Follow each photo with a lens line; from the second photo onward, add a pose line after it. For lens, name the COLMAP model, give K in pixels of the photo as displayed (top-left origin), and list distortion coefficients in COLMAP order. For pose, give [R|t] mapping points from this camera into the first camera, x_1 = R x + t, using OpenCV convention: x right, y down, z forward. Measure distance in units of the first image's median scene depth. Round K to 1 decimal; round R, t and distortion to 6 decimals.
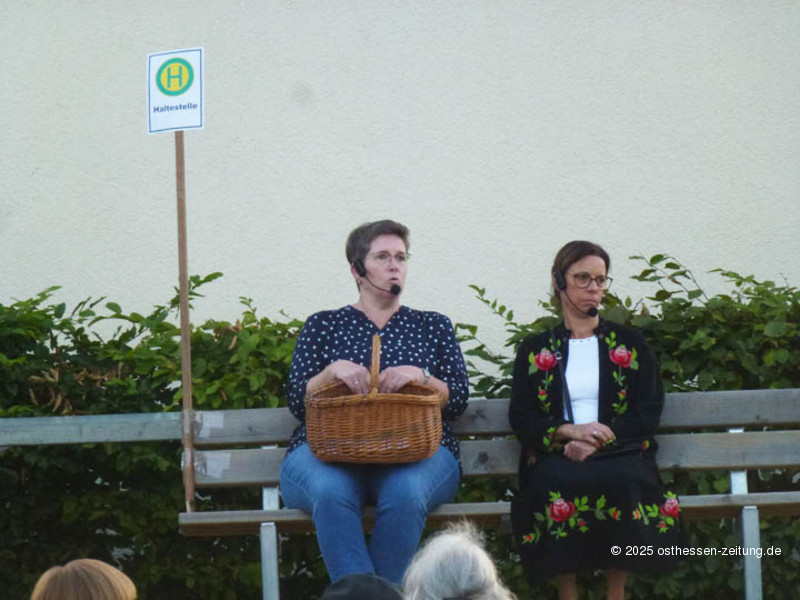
lens RADIAL K [[5431.4, 0, 418.2], [0, 5431.4, 298.7], [0, 0, 1]] dist [2.199654, 0.000000]
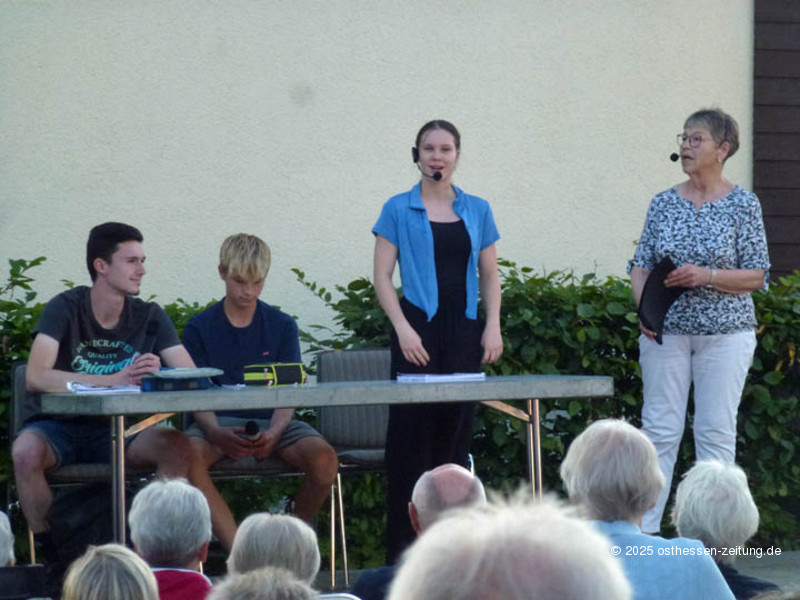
lens RADIAL K [[5431.4, 0, 406.4], [0, 5431.4, 318.2], [0, 0, 1]] dist [2.199654, 0.000000]
pose [[0.943376, 0.005824, 0.331673, -0.335453], [-0.003339, 0.999962, -0.008062, 0.016144], [-0.331707, 0.006498, 0.943360, -0.050785]]
